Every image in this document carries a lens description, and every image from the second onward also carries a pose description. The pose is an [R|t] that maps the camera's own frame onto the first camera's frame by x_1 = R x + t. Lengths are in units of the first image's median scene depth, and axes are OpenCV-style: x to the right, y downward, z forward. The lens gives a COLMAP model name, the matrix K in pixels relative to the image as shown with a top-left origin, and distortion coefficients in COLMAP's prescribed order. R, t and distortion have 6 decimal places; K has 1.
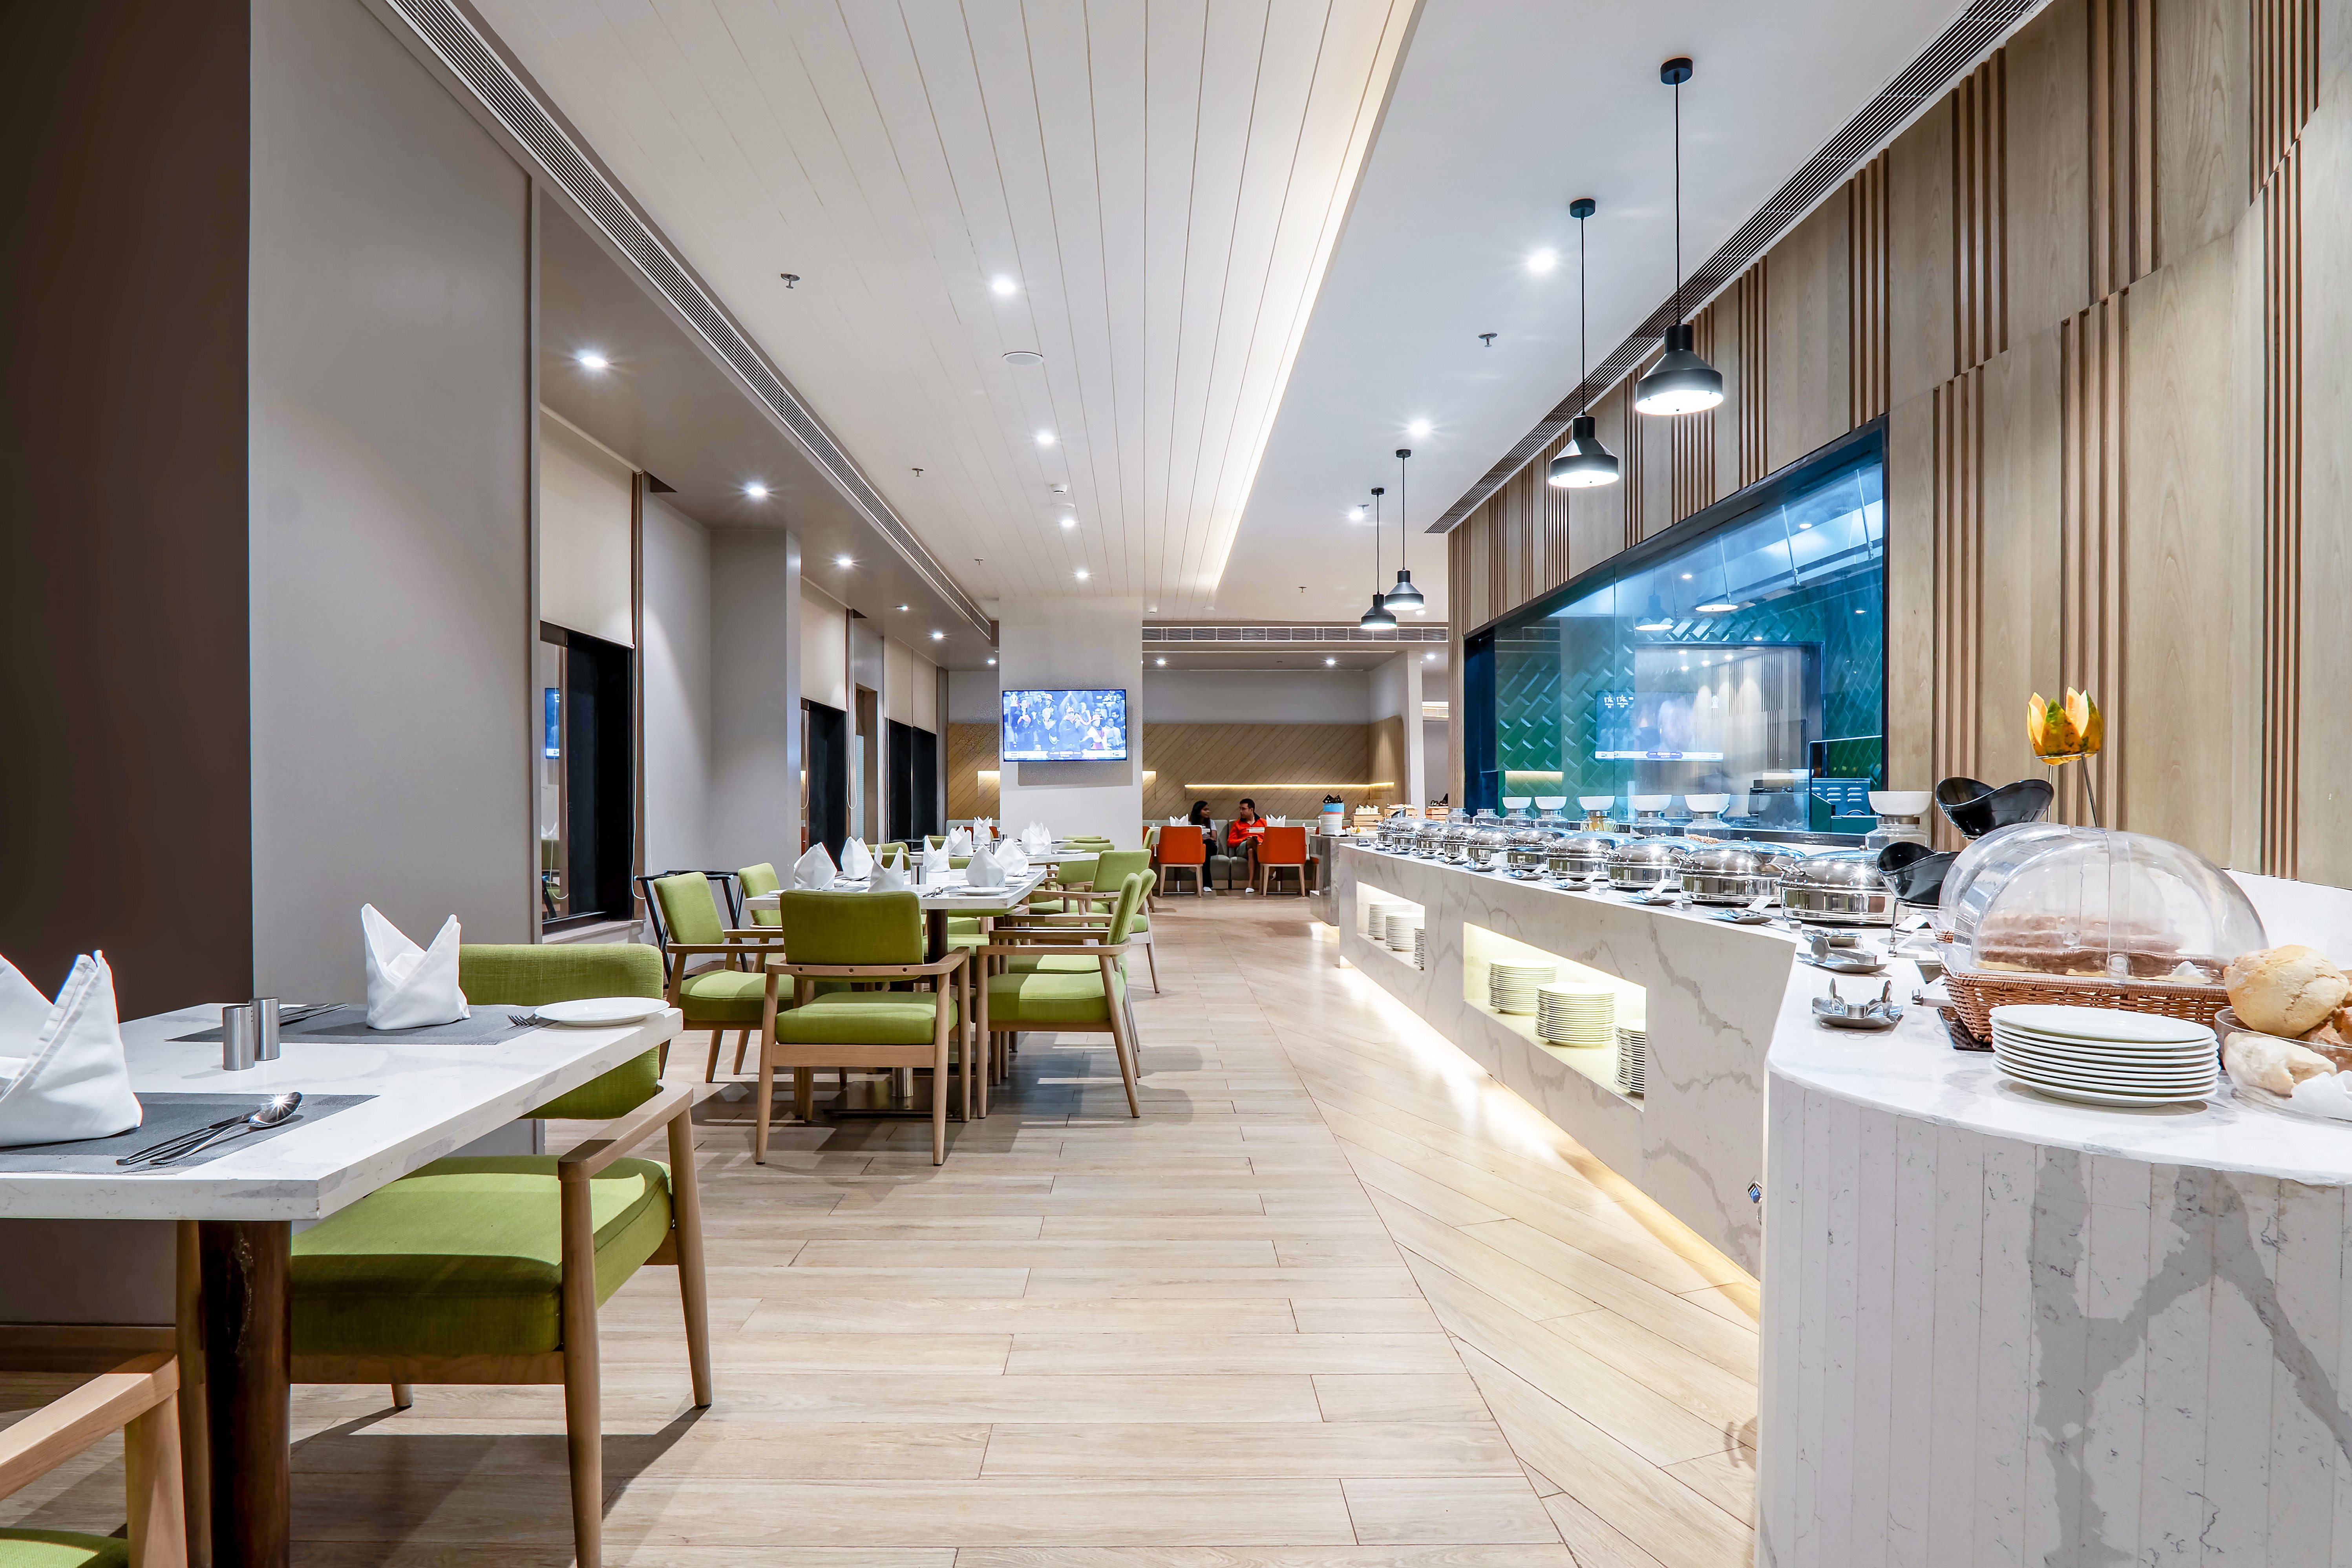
lens RADIAL K [[1290.7, 0, 1172.5], [0, 1290.7, 798.6], [0, 0, 1]] dist [-0.026080, 0.002458]
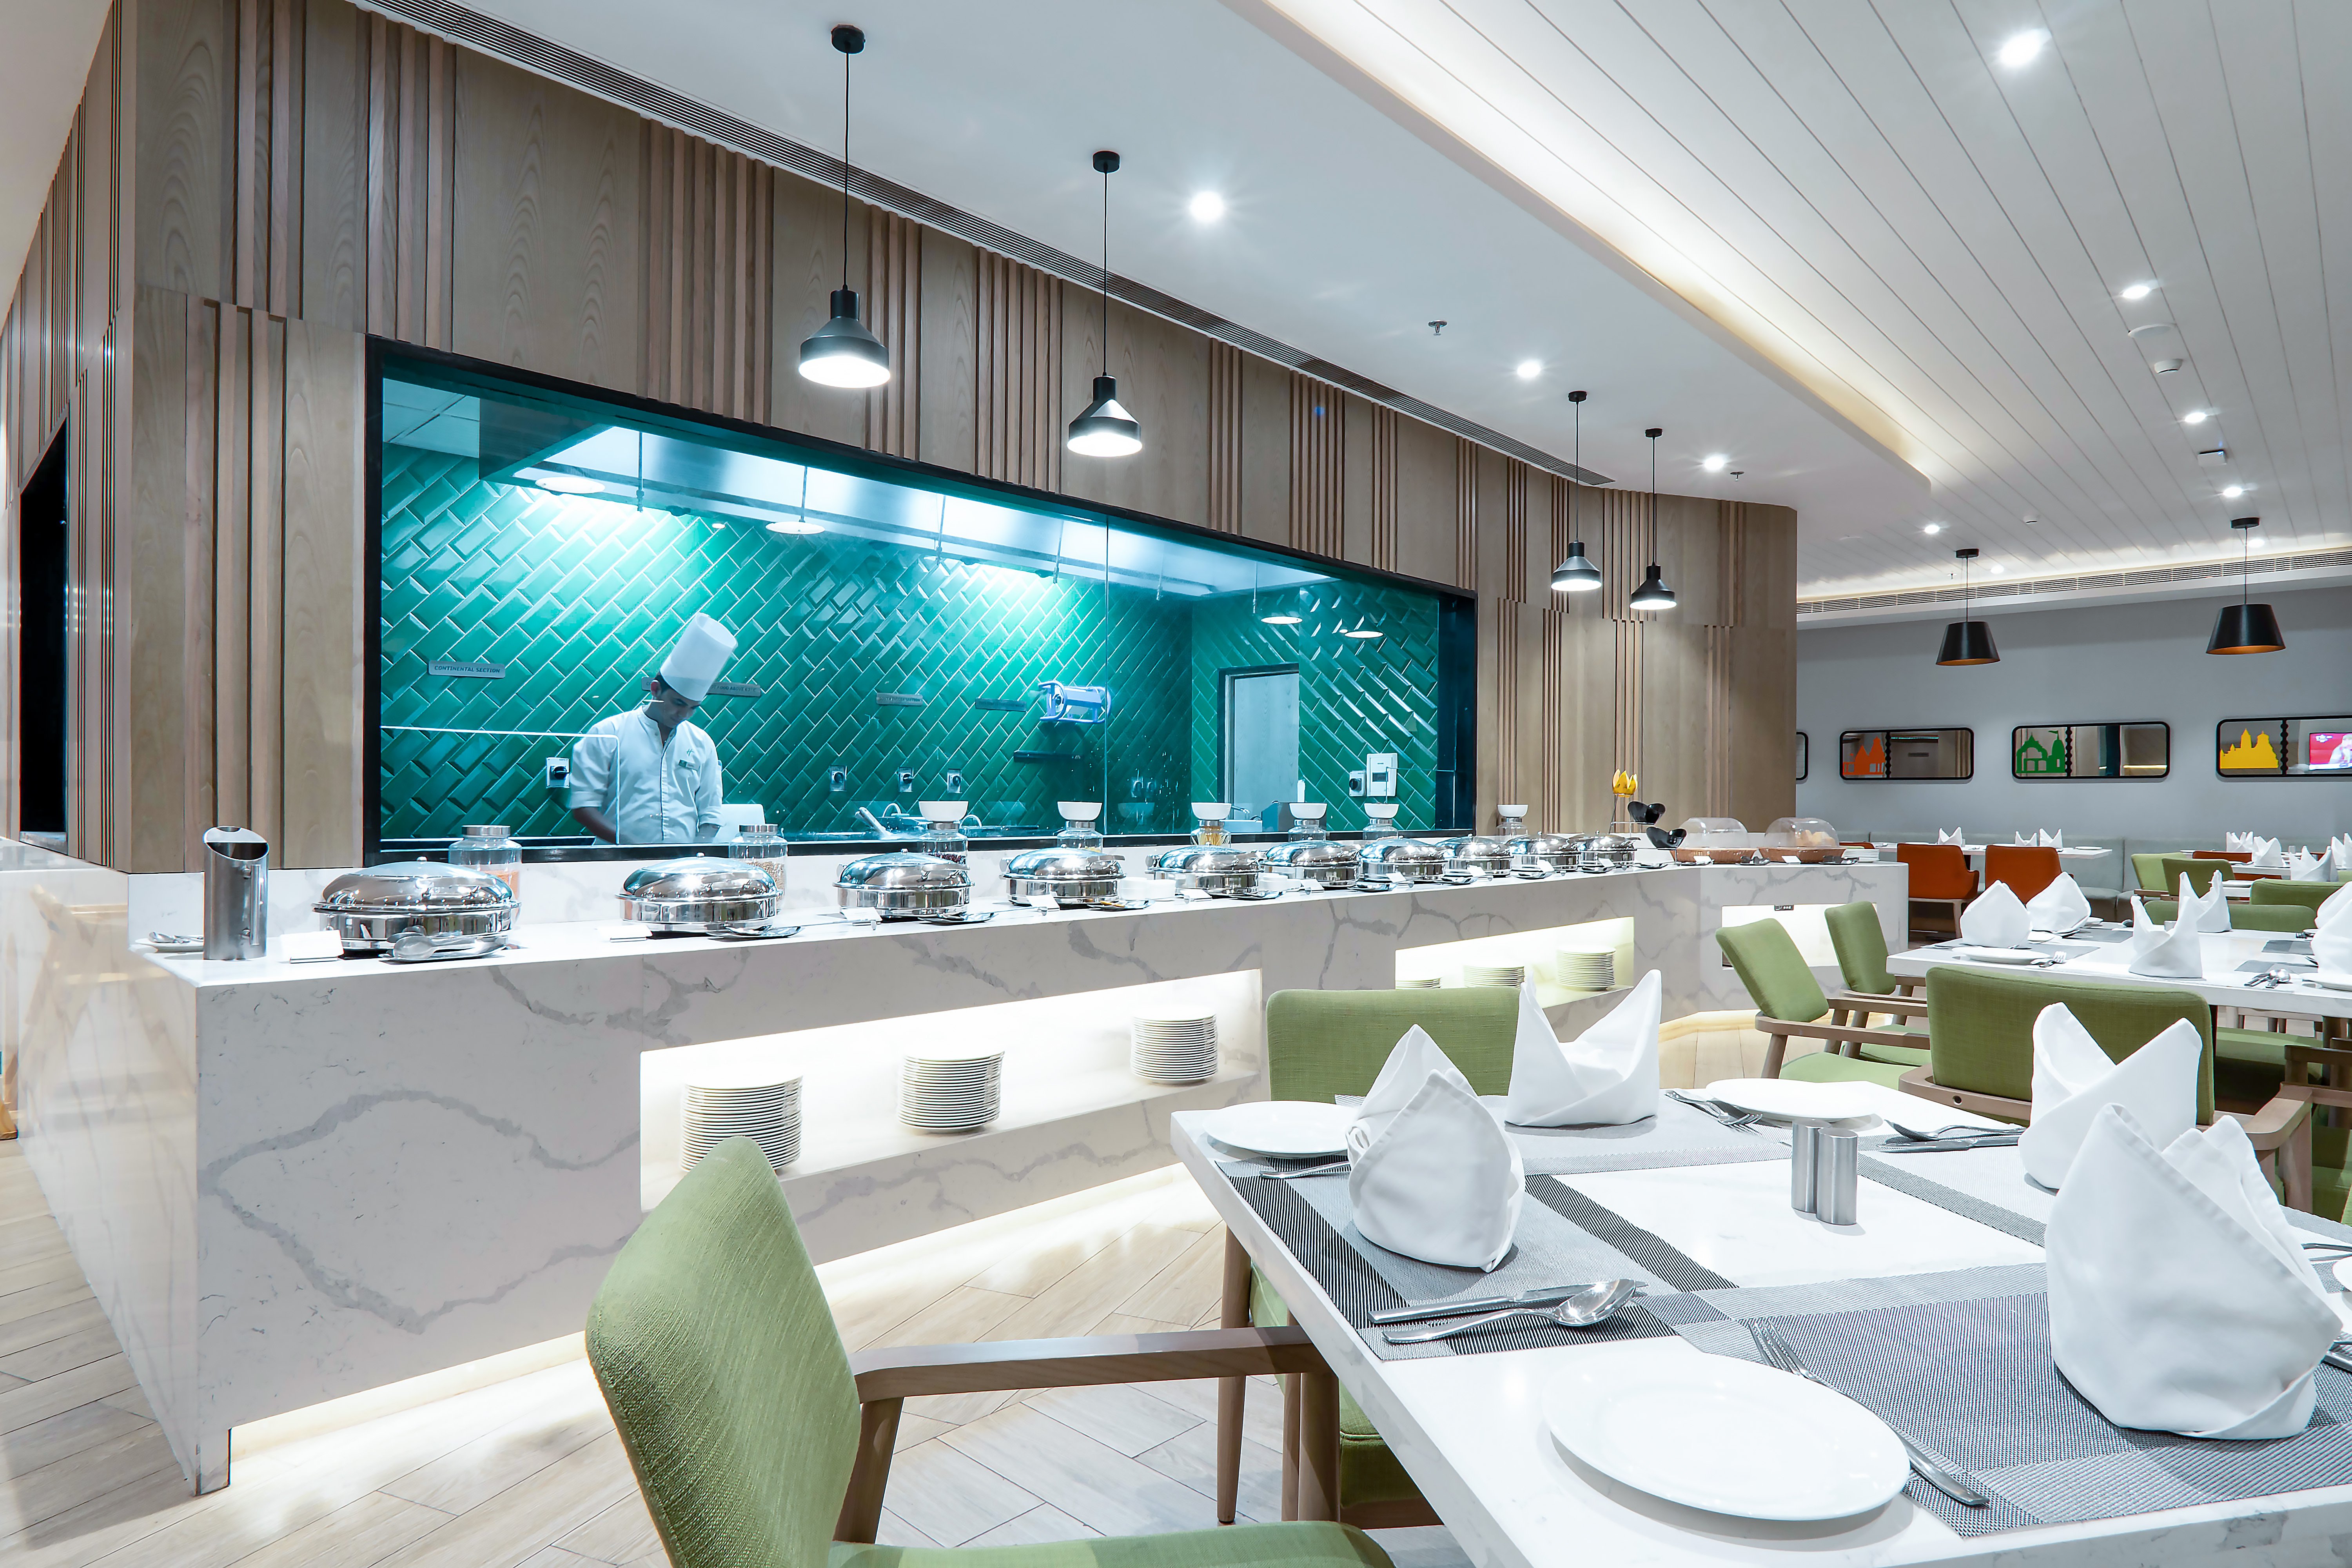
lens RADIAL K [[1290.7, 0, 1172.5], [0, 1290.7, 798.6], [0, 0, 1]] dist [-0.026080, 0.002458]
pose [[-0.705910, -0.002879, 0.708296, -0.375190], [-0.008504, 0.999954, -0.004411, -0.001474], [-0.708250, -0.009137, -0.705902, 2.313394]]
